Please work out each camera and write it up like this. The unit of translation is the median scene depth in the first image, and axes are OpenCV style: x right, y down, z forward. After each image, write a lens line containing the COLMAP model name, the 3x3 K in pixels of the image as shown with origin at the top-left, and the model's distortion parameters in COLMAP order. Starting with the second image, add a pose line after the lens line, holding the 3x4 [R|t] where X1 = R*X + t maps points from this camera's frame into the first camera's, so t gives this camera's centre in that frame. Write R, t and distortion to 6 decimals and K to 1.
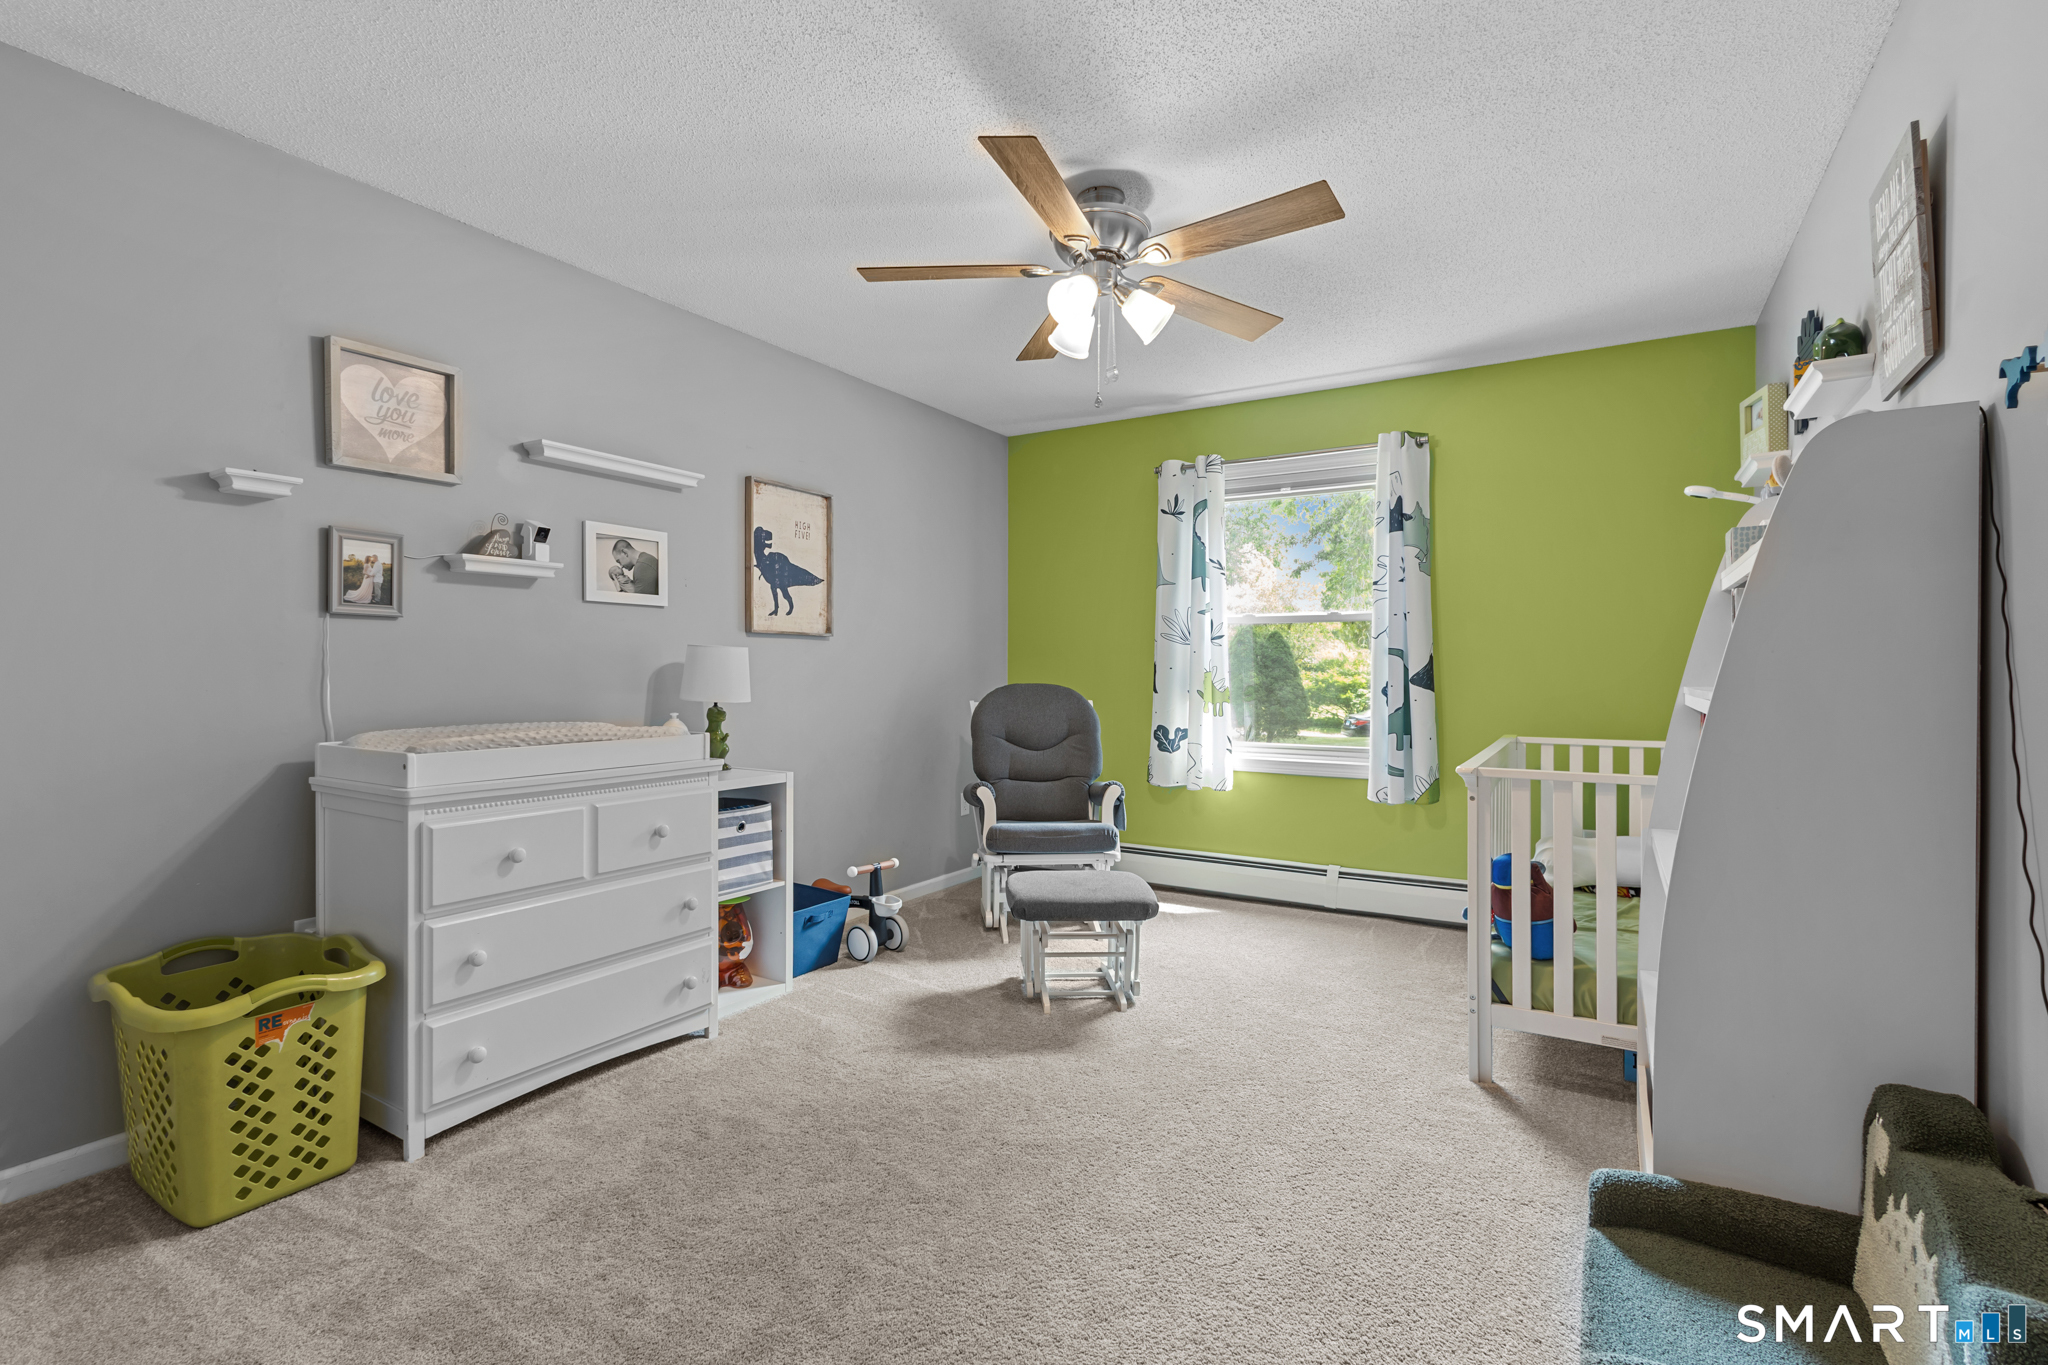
lens RADIAL K [[952.7, 0, 1036.9], [0, 952.7, 672.6], [0, 0, 1]] dist [-0.000259, -0.000179]
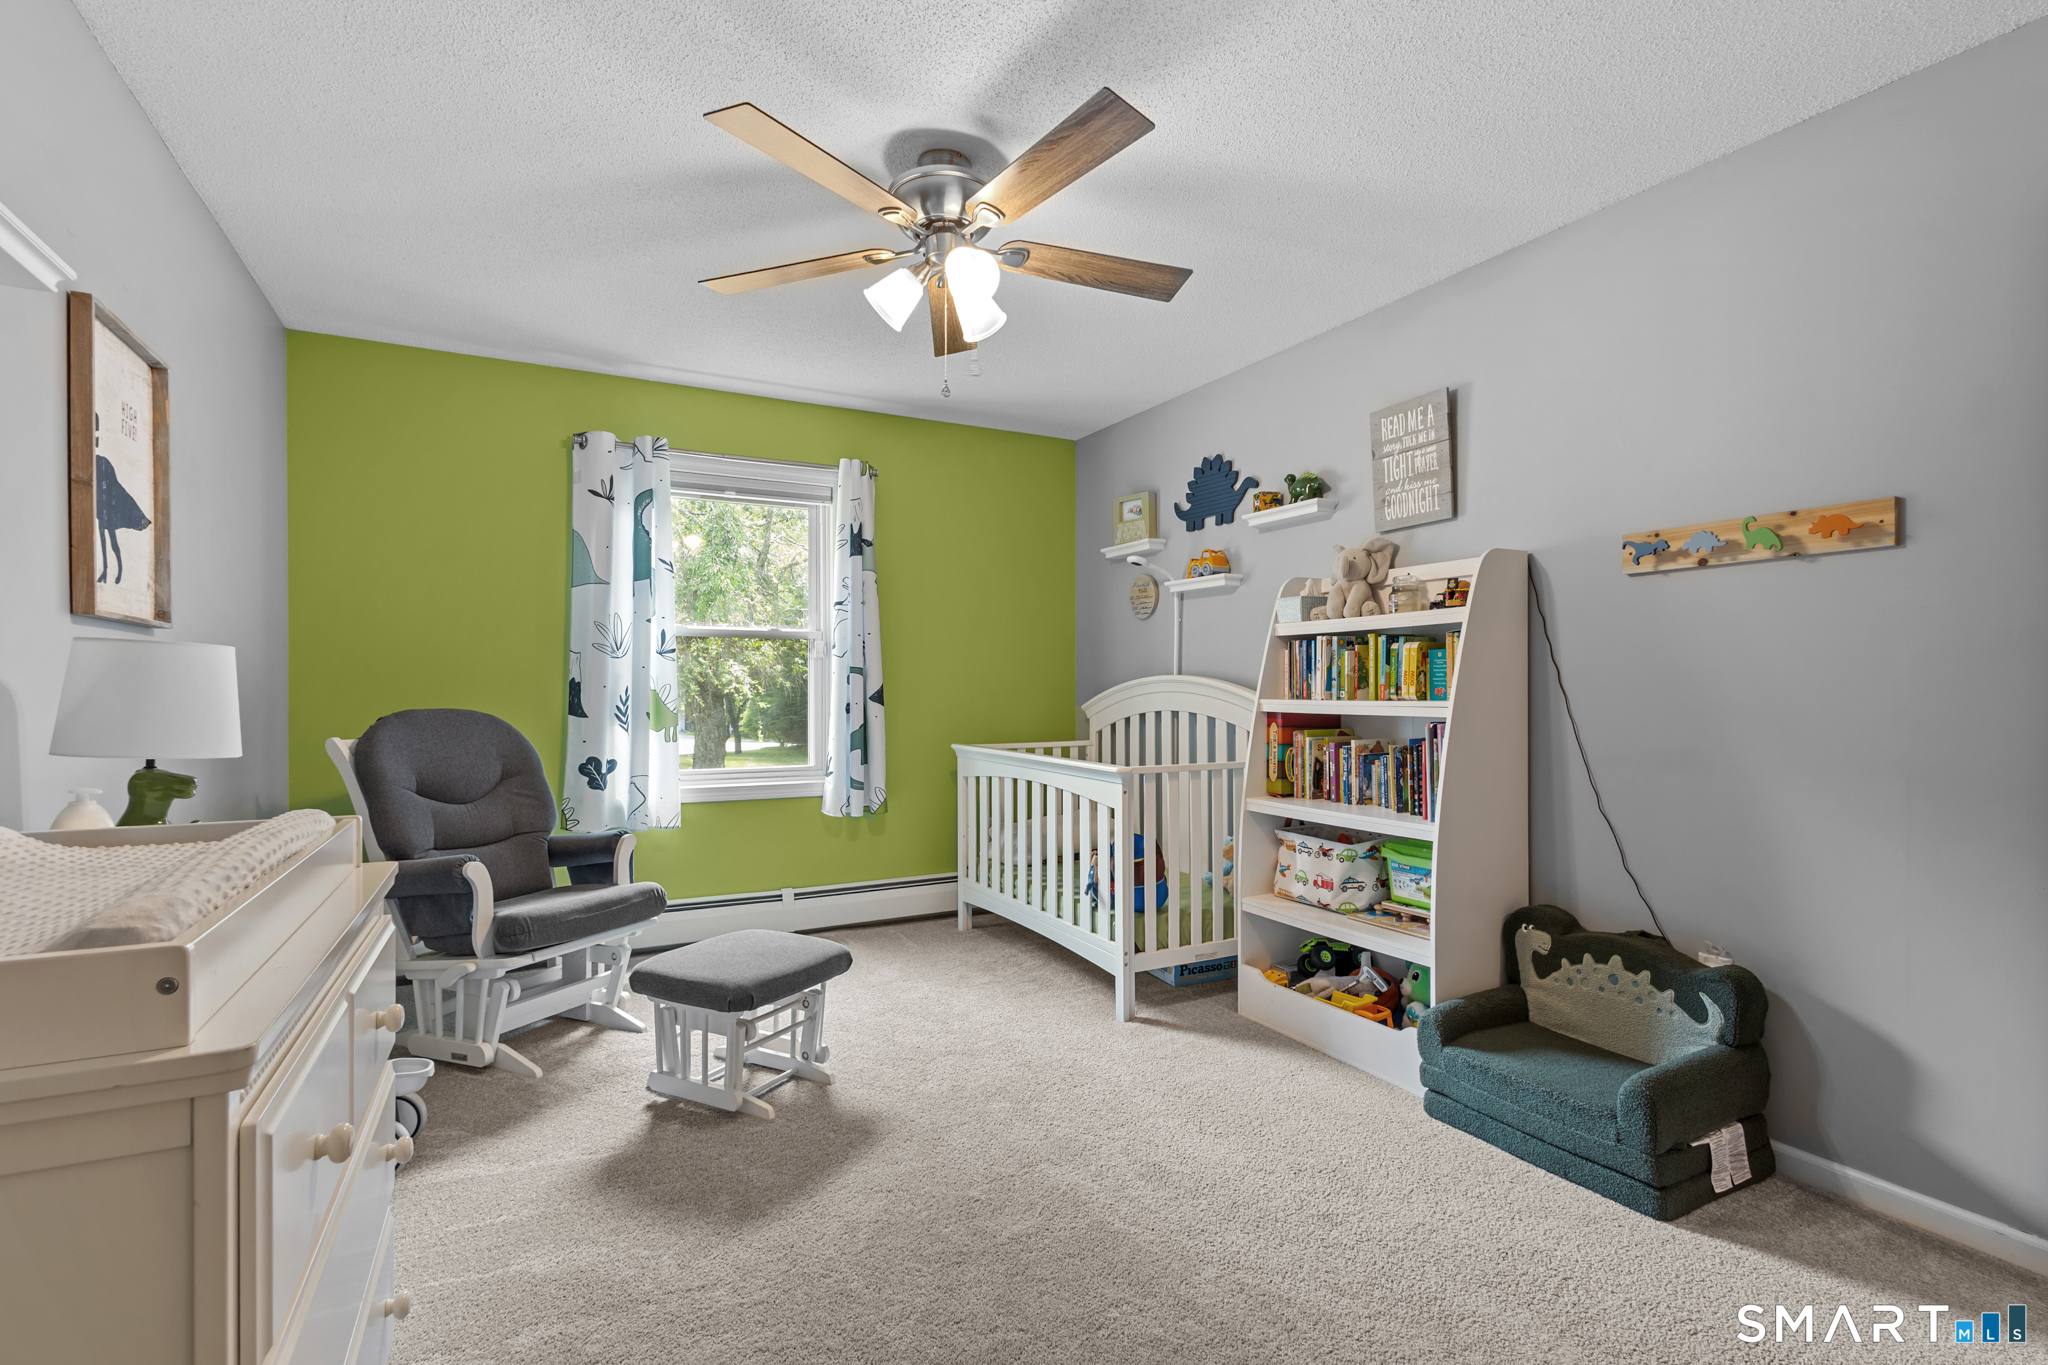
lens RADIAL K [[952.7, 0, 1035.3], [0, 952.7, 687.2], [0, 0, 1]] dist [-0.000259, -0.000179]
pose [[0.512566, -0.001302, 0.858647, -0.421965], [0.003184, 0.999995, -0.000384, -0.002756], [-0.858642, 0.002931, 0.512568, 0.298585]]
